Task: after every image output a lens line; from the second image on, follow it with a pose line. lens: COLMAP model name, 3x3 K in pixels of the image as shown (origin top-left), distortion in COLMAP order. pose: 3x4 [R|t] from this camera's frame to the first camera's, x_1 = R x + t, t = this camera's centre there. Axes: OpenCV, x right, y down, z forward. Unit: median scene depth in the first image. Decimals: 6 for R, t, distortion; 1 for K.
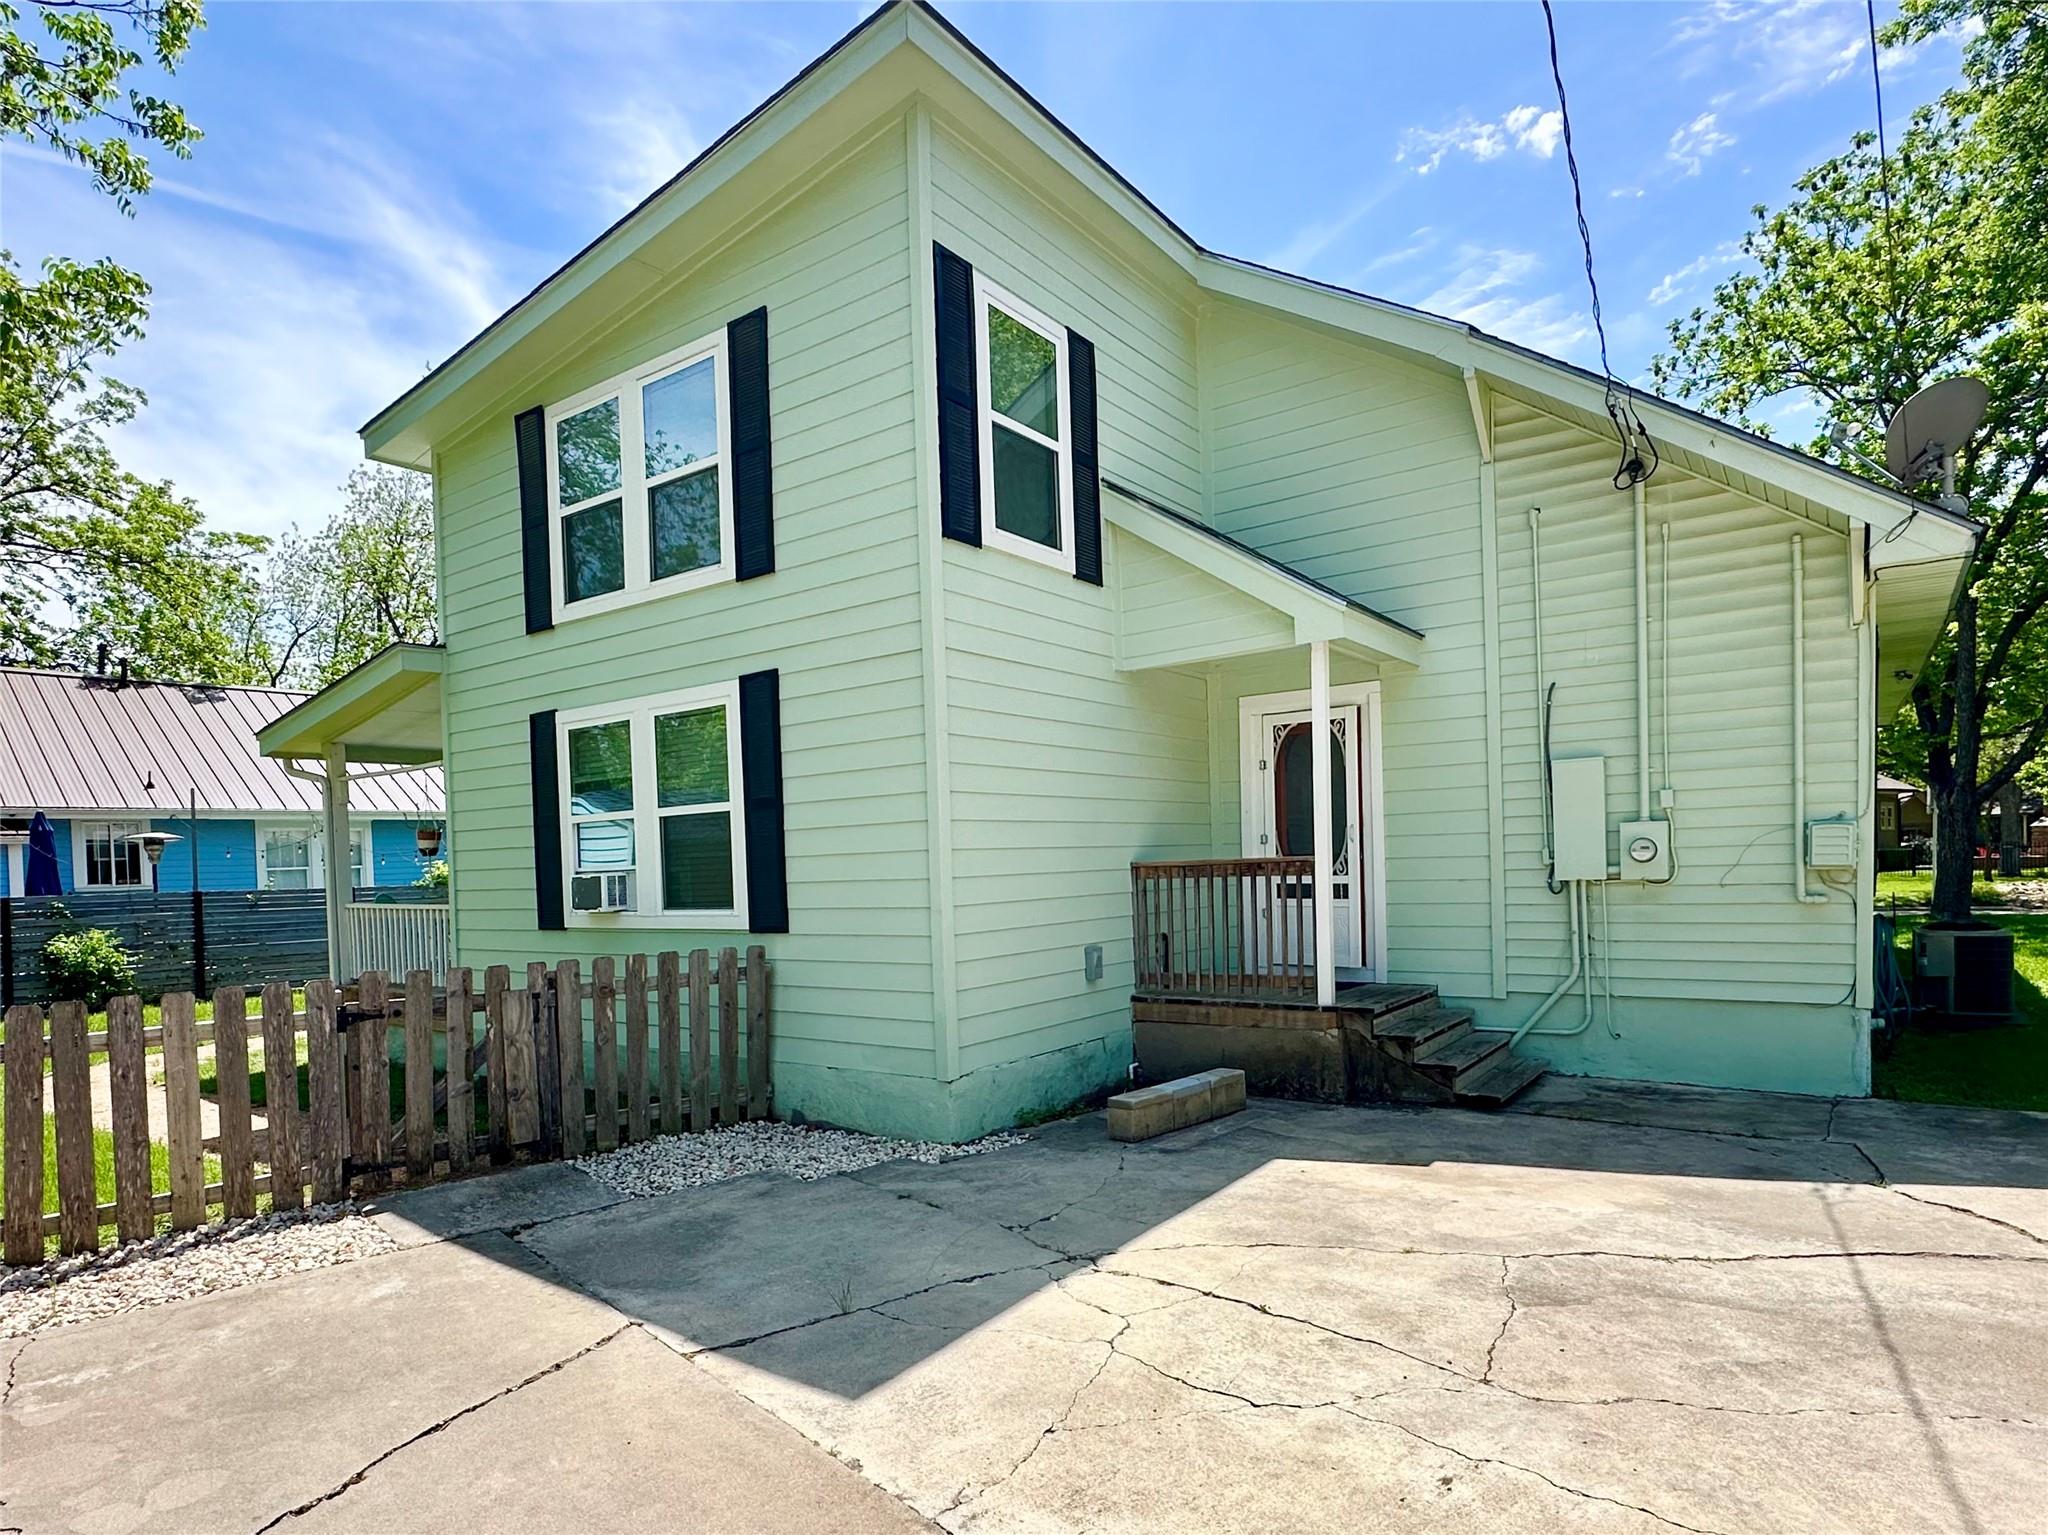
lens RADIAL K [[1154.4, 0, 994.3], [0, 1154.4, 891.8], [0, 0, 1]] dist [-0.002305, -0.000113]
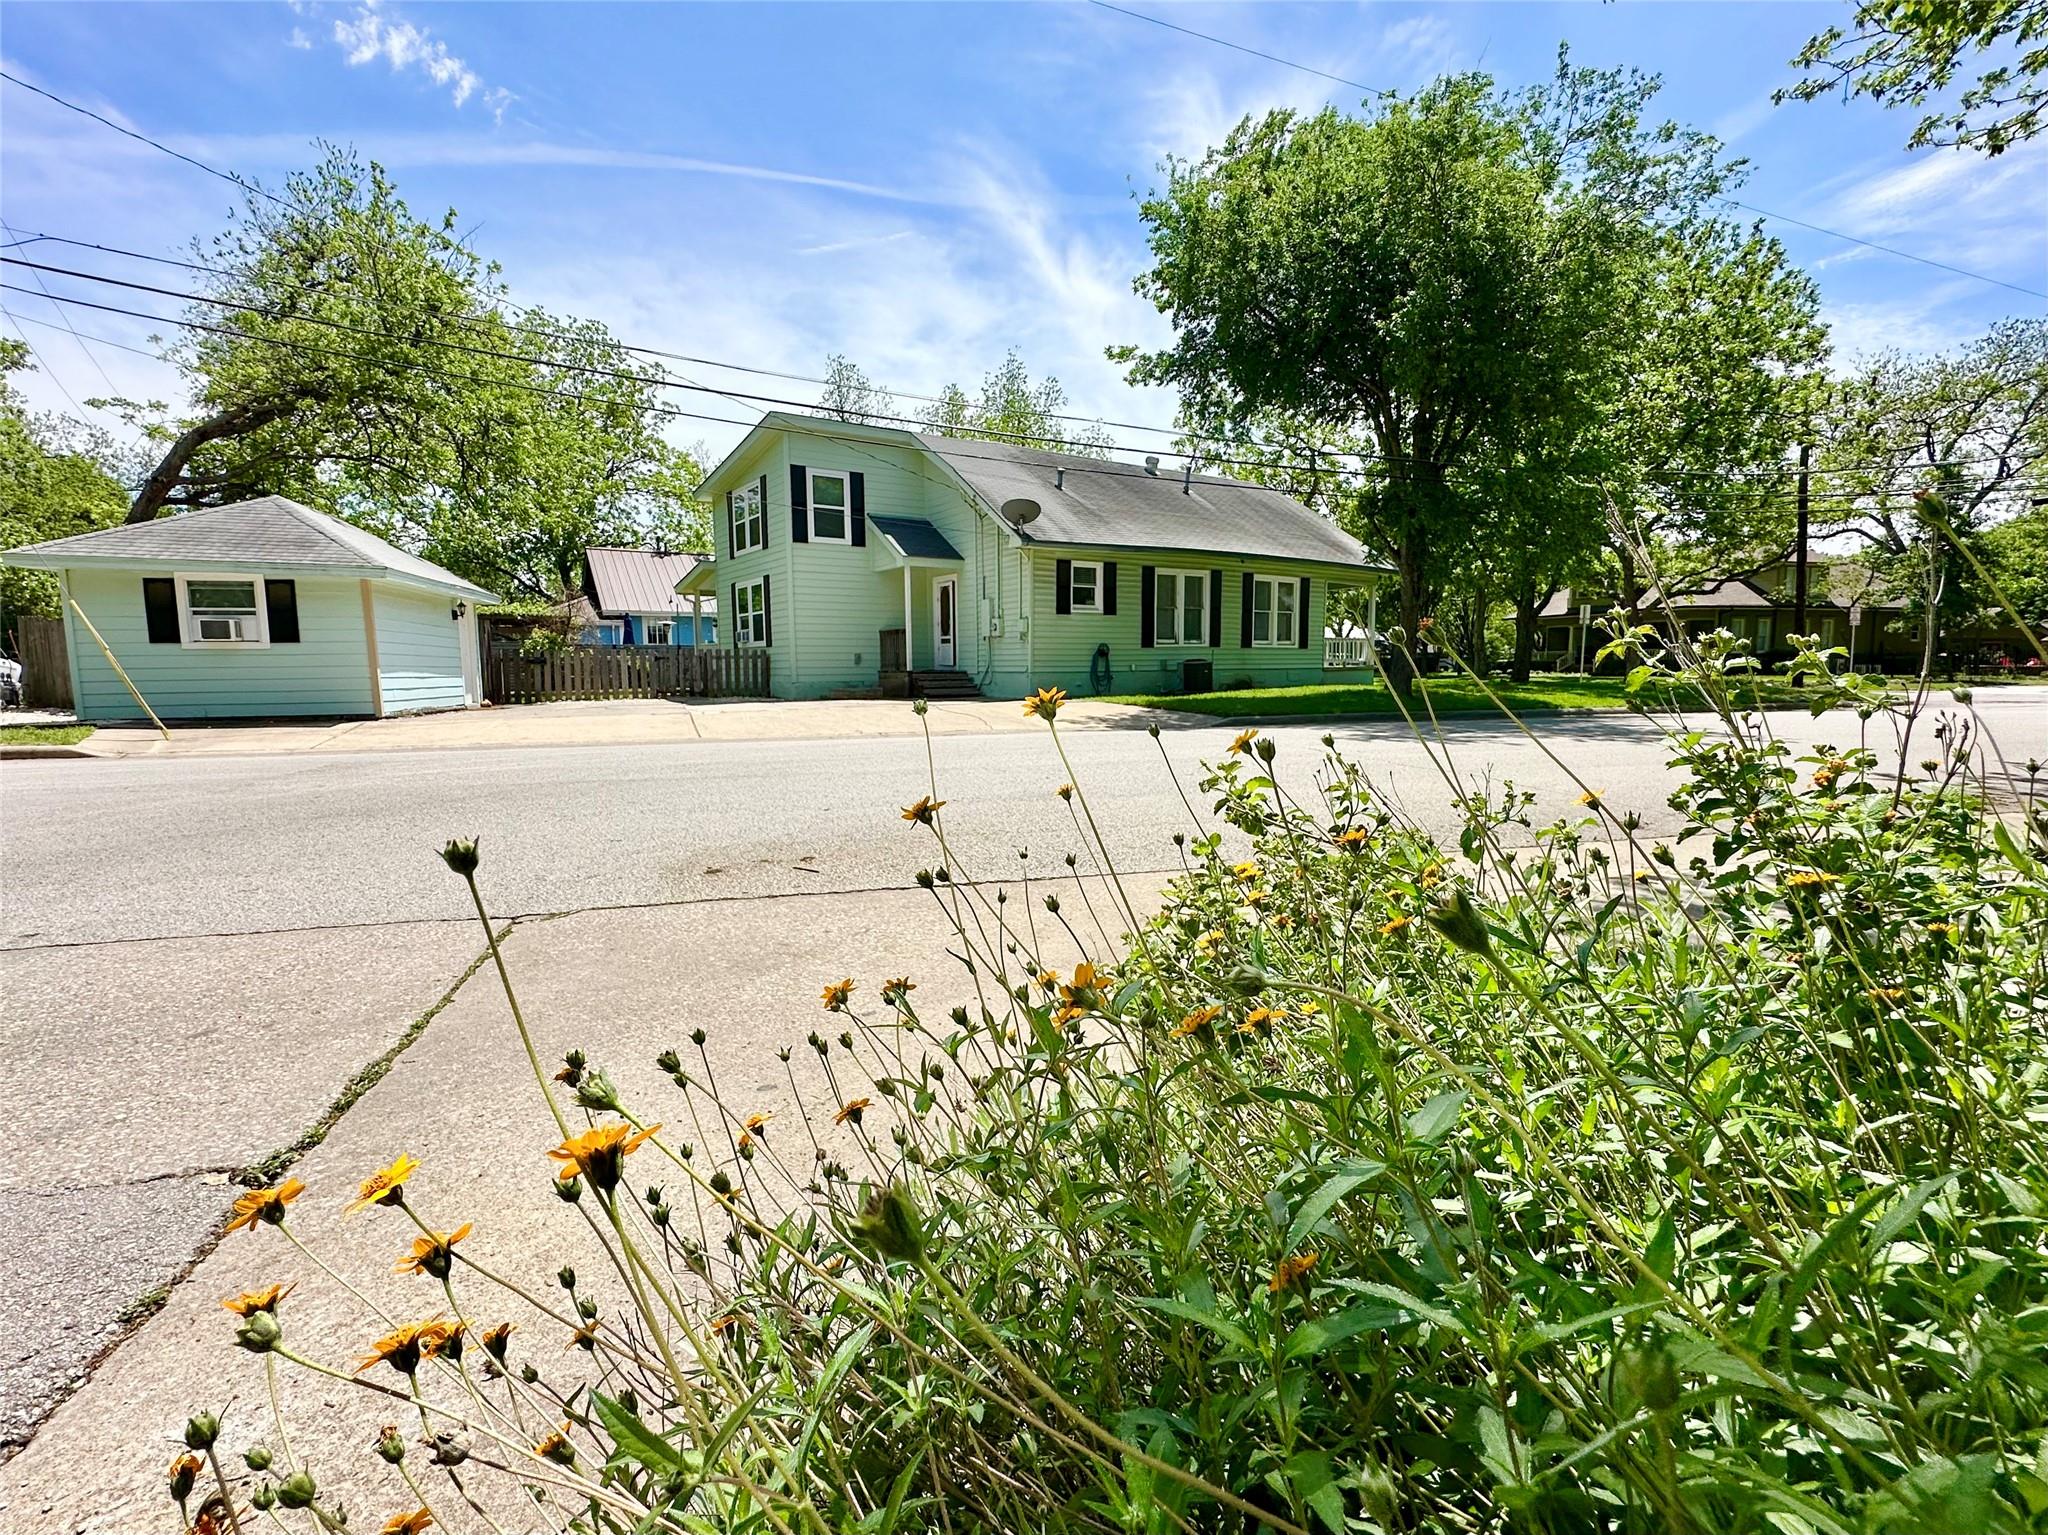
lens RADIAL K [[921.3, 0, 1024.0], [0, 921.3, 767.5], [0, 0, 1]] dist [-0.012114, 0.000165]
pose [[0.947909, 0.058019, -0.313212, 1.279756], [-0.028816, 0.994860, 0.097075, 0.093316], [0.317234, -0.082993, 0.944709, -1.303828]]
